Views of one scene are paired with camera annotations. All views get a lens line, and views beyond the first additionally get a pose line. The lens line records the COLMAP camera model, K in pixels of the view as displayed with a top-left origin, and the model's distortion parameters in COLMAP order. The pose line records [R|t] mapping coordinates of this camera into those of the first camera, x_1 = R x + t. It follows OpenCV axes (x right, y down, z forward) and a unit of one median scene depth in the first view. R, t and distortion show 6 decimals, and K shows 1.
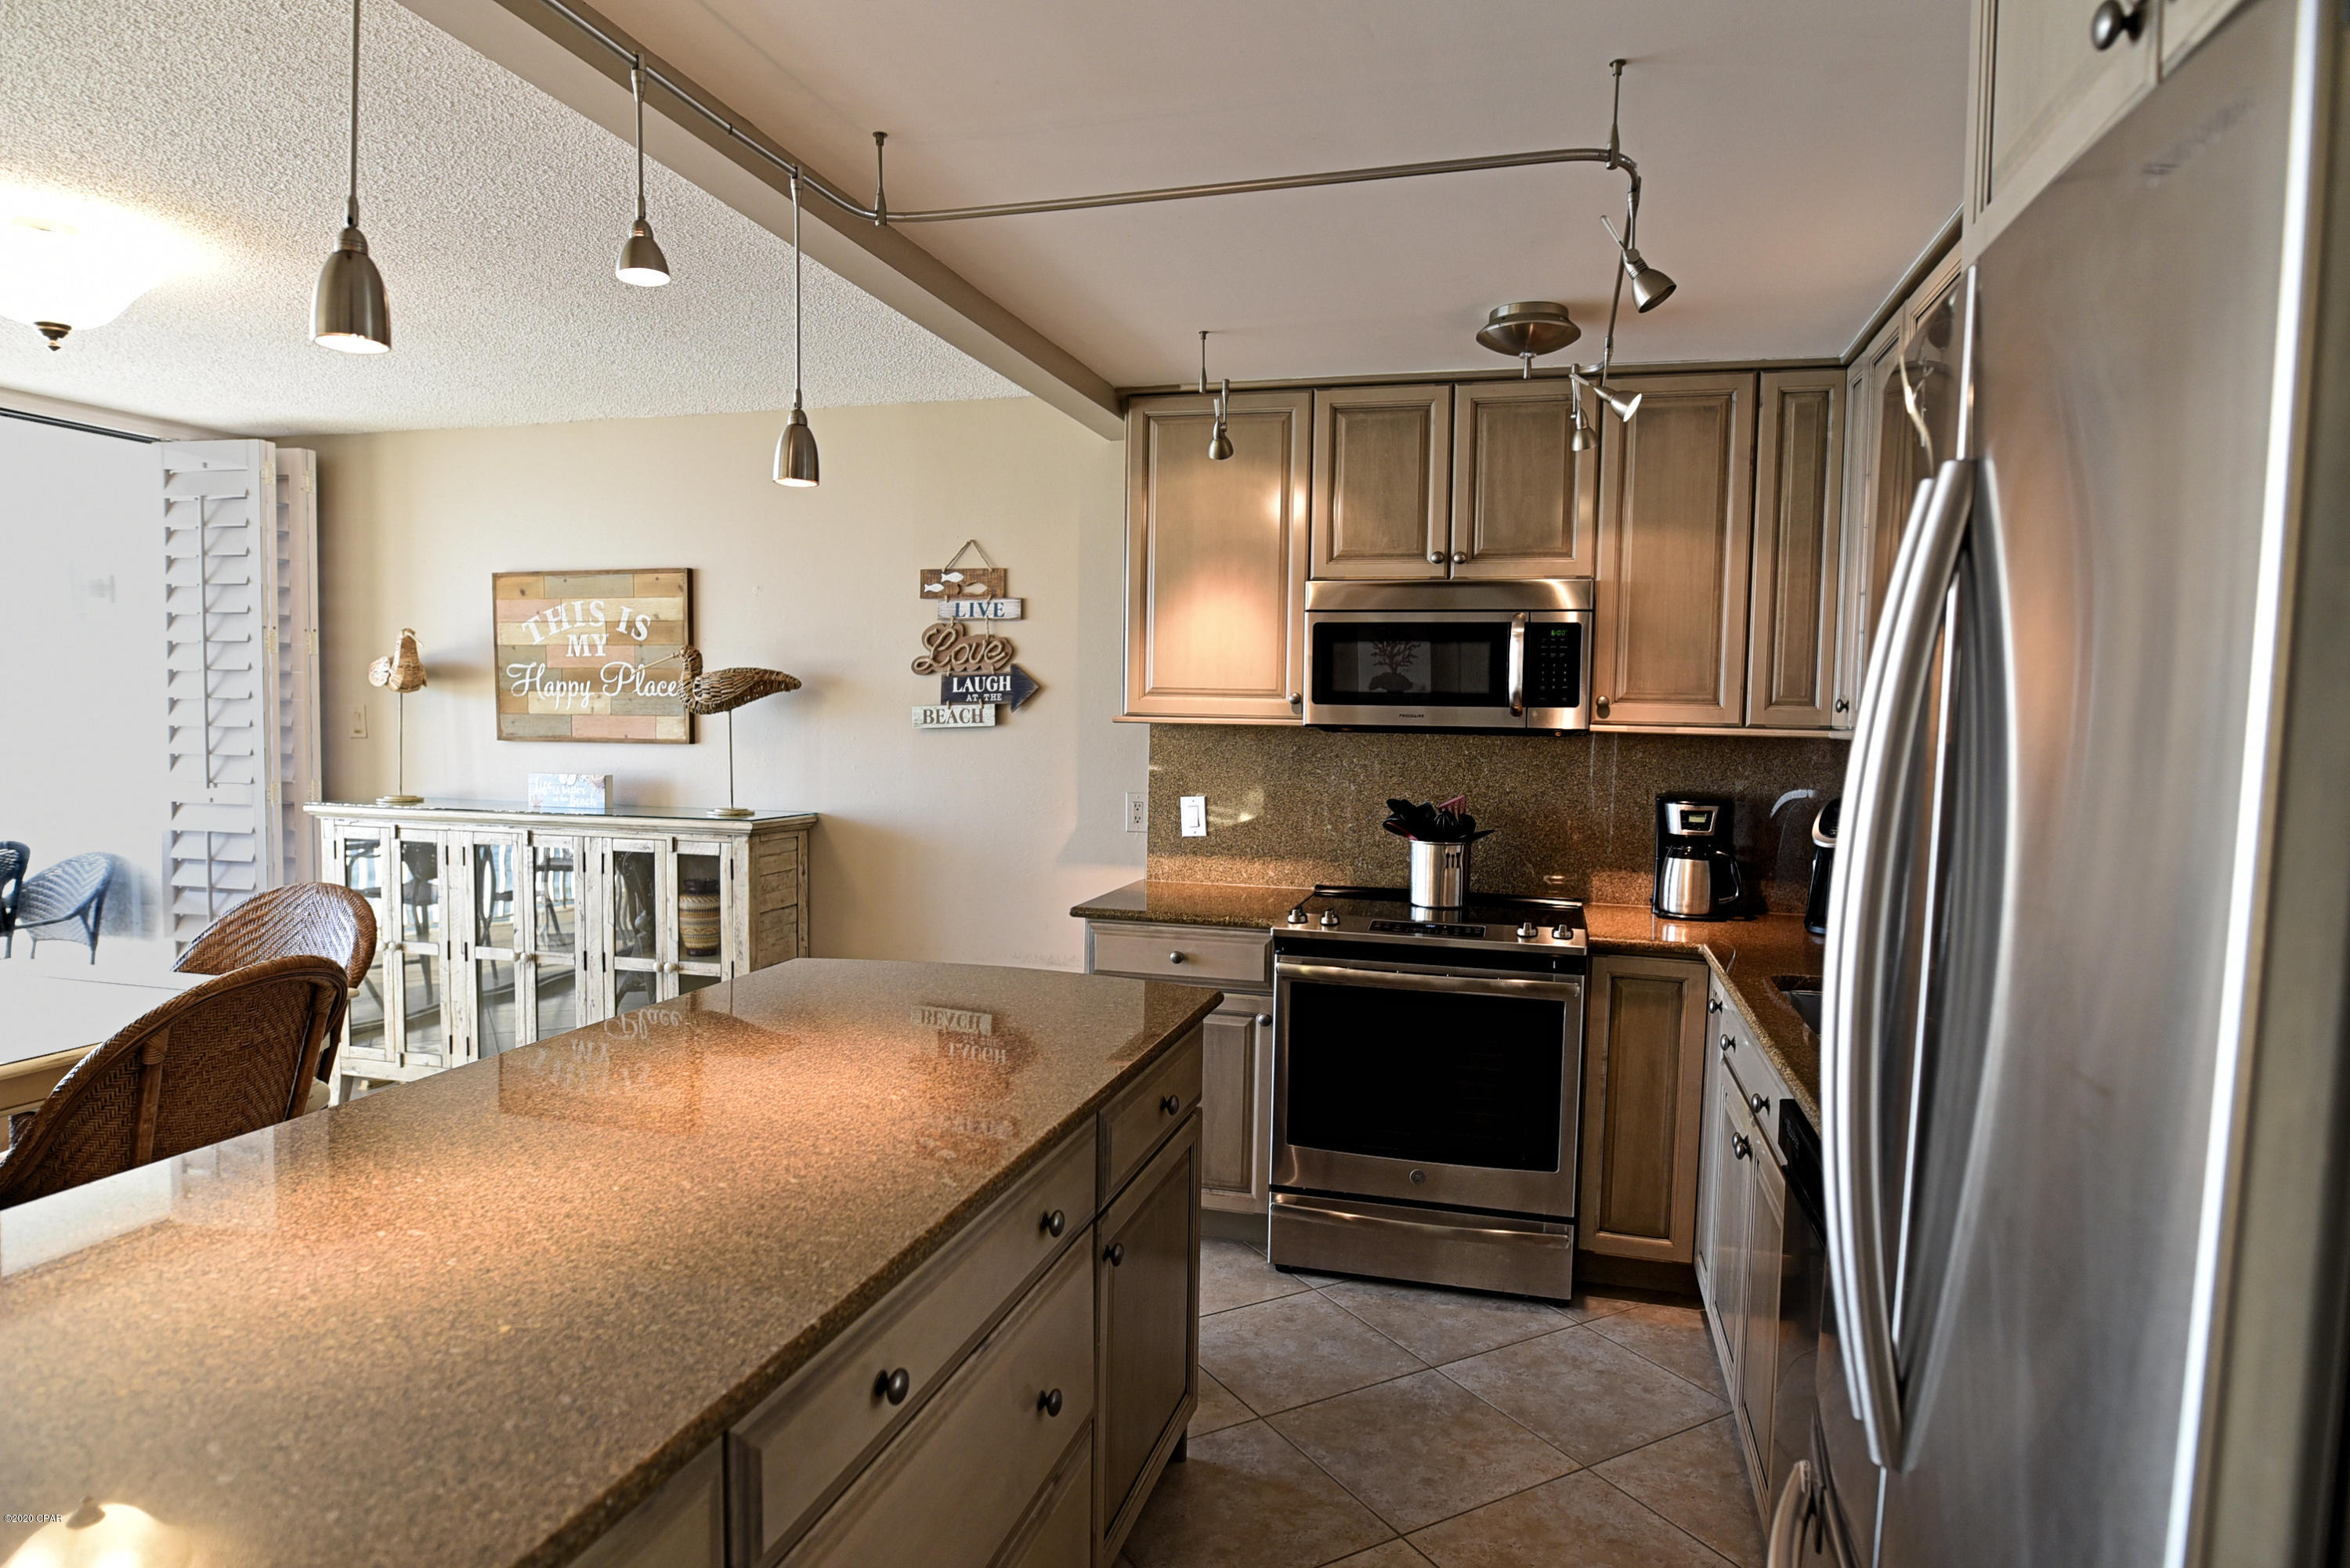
lens RADIAL K [[1355.4, 0, 1181.9], [0, 1355.4, 793.8], [0, 0, 1]] dist [-0.024132, 0.001874]
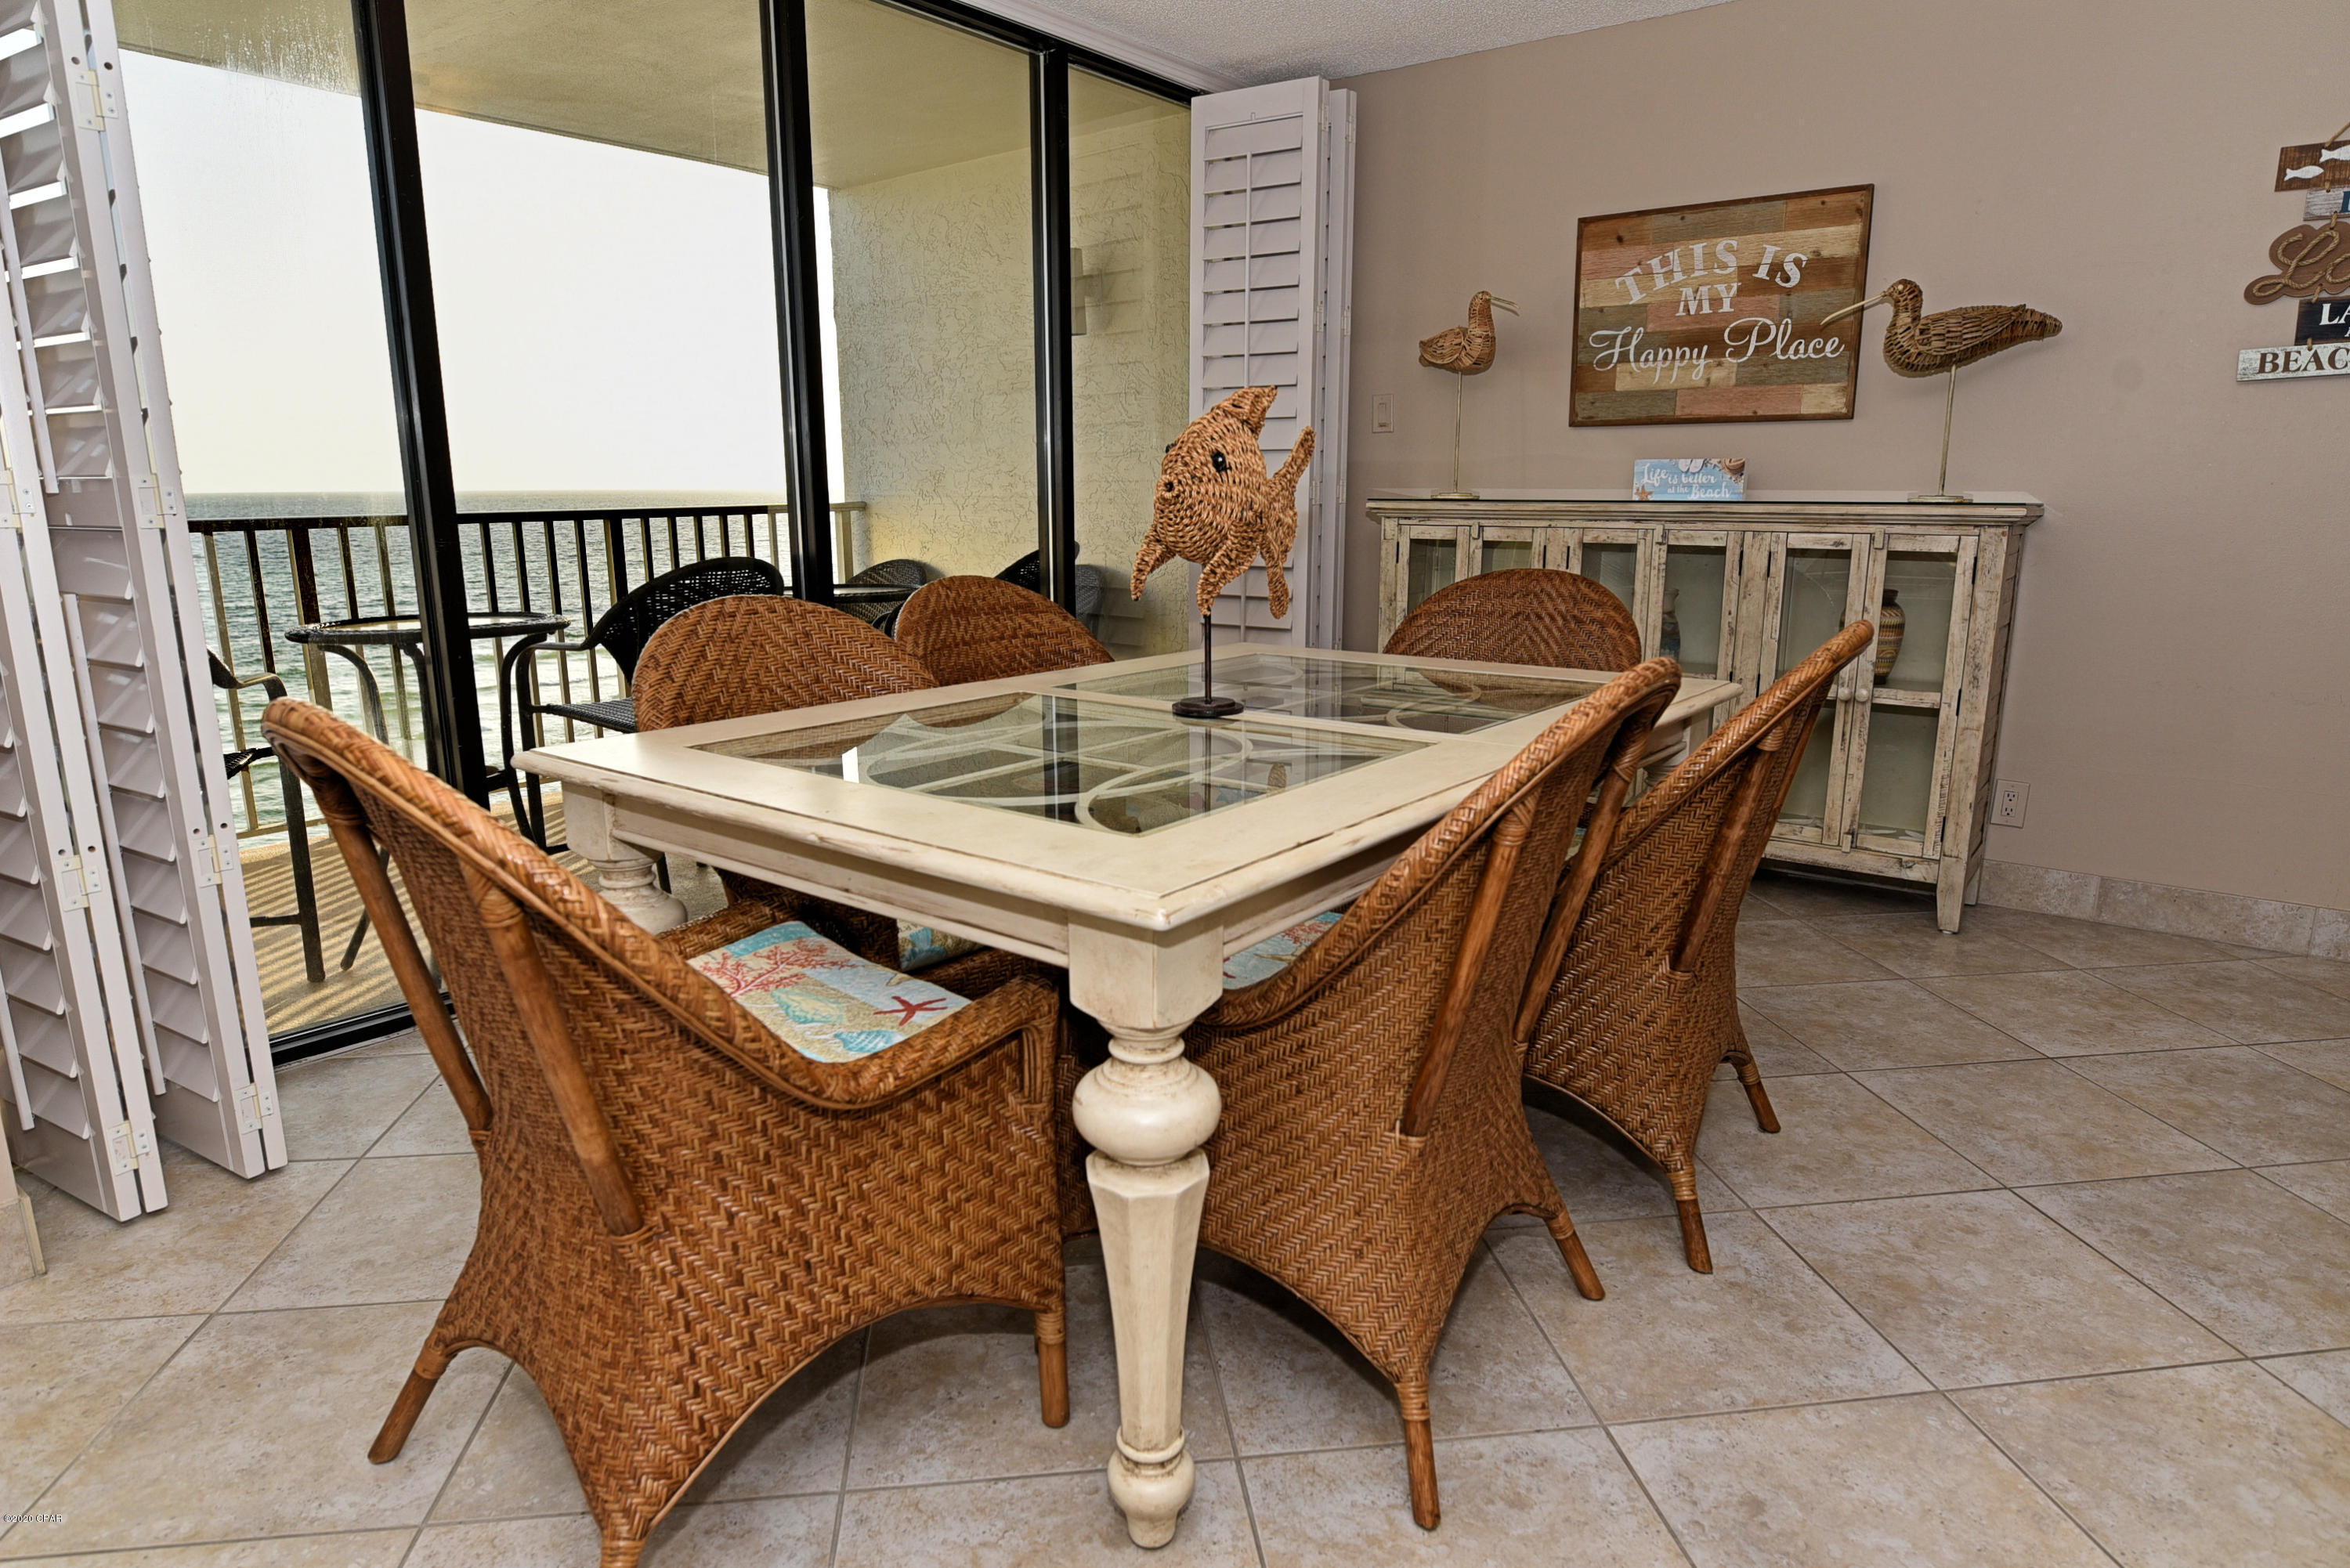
lens RADIAL K [[1355.4, 0, 1181.9], [0, 1355.4, 793.8], [0, 0, 1]] dist [-0.024132, 0.001874]
pose [[0.927123, 0.067824, -0.368568, -0.451572], [-0.008157, 0.986906, 0.161091, 0.060491], [0.374668, -0.146345, 0.915537, 0.104182]]
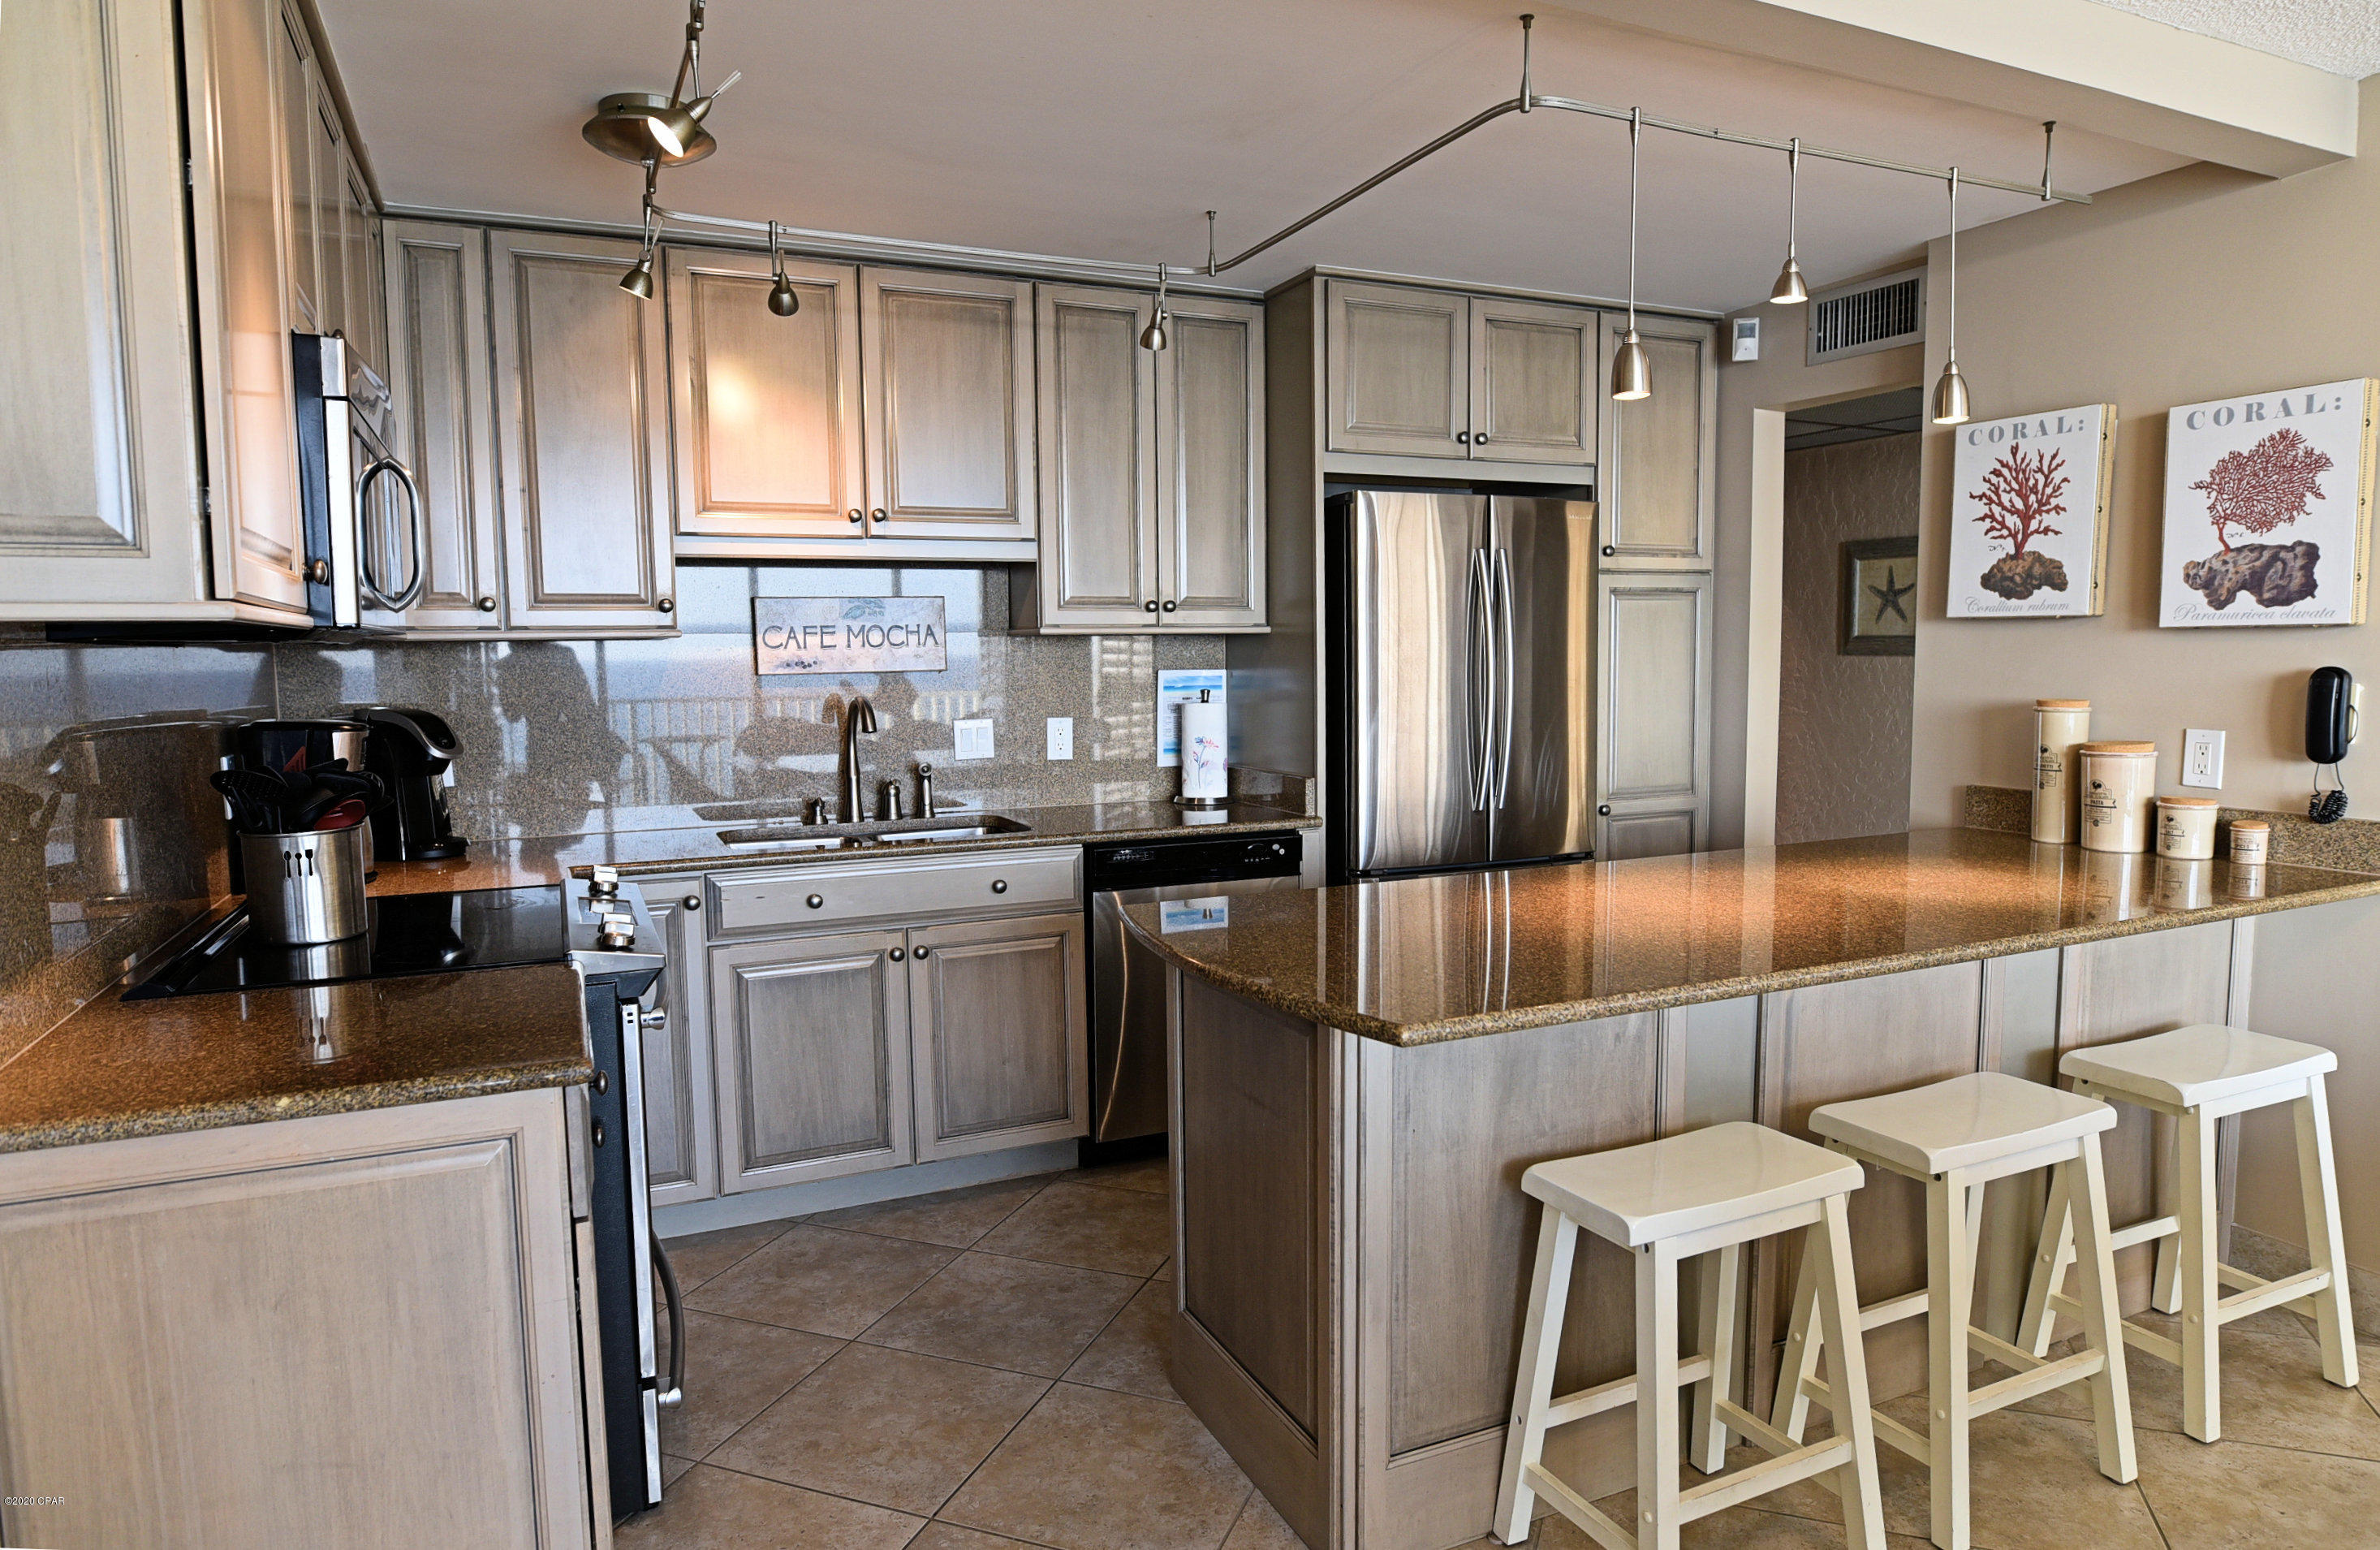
lens RADIAL K [[1406.1, 0, 1205.4], [0, 1406.1, 780.3], [0, 0, 1]] dist [-0.022365, -0.001155]
pose [[-0.646105, -0.081436, 0.758891, -0.442668], [0.048242, 0.987946, 0.147087, -0.047207], [-0.761722, 0.131644, -0.634389, 0.939295]]
